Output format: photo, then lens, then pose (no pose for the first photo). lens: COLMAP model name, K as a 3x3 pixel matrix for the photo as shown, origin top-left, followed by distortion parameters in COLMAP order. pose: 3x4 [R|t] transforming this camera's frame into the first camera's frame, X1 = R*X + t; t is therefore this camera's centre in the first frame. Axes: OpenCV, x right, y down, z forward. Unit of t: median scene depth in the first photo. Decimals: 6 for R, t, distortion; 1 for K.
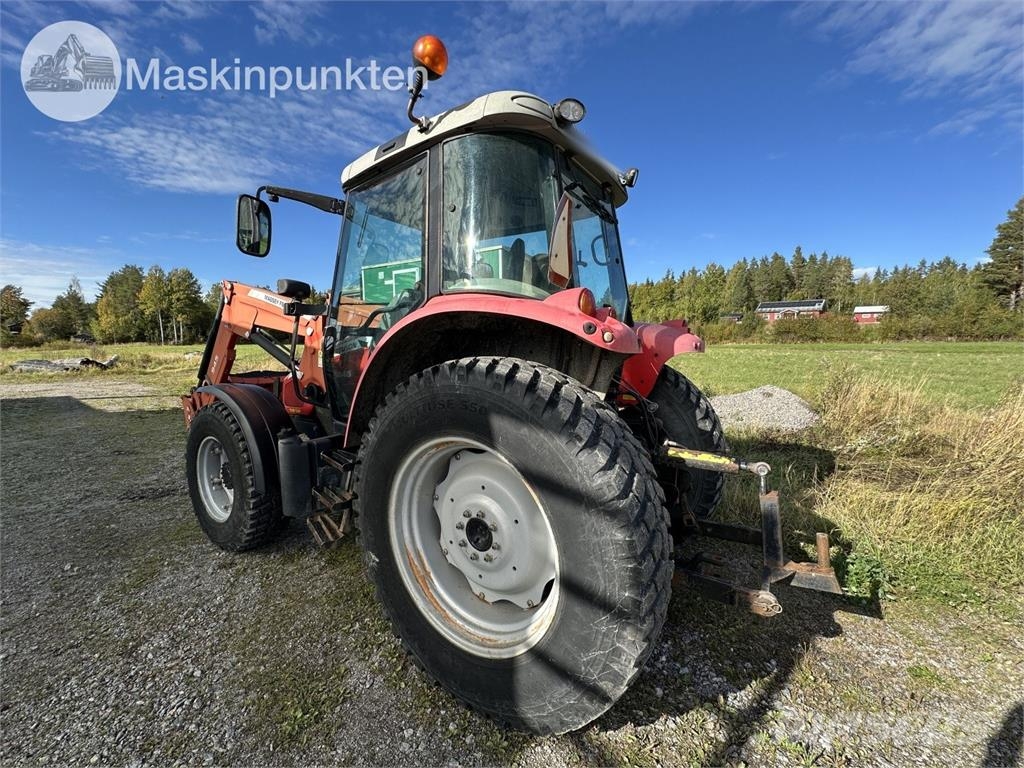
lens RADIAL K [[409.1, 0, 509.8], [0, 409.1, 384.4], [0, 0, 1]] dist [-0.001686, 0.000288]
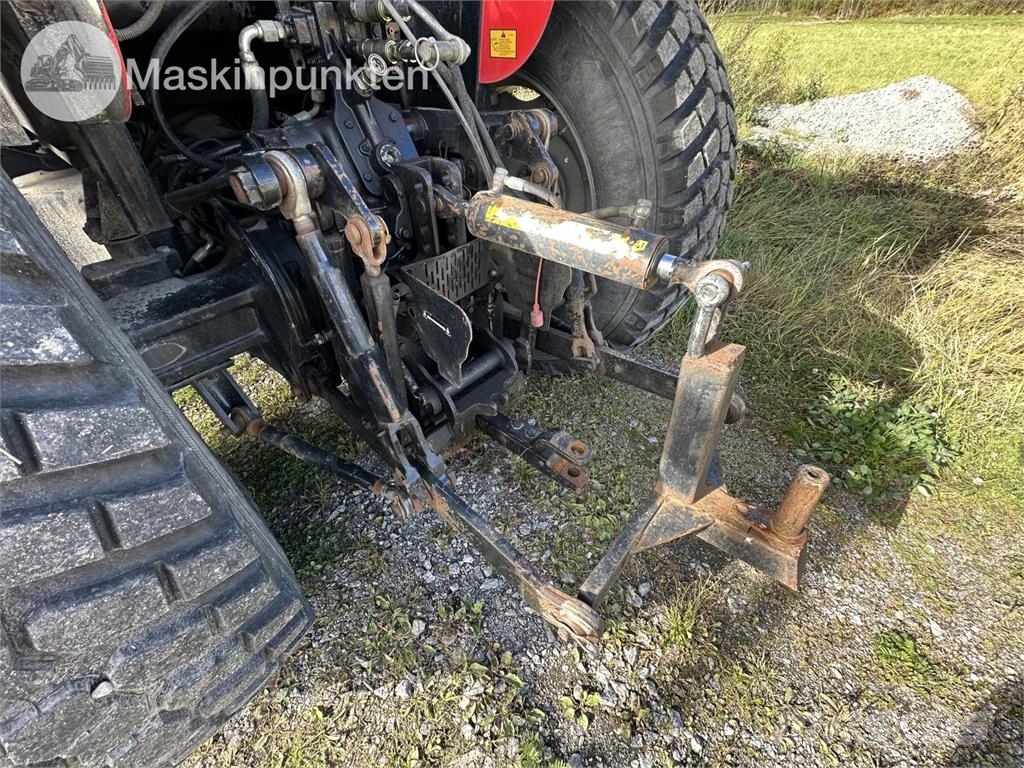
lens RADIAL K [[409.1, 0, 509.8], [0, 409.1, 384.4], [0, 0, 1]] dist [-0.001686, 0.000288]
pose [[0.991801, 0.077827, -0.101363, 0.478534], [-0.003810, 0.810825, 0.585276, 0.082733], [0.127738, -0.580091, 0.804473, 0.653967]]
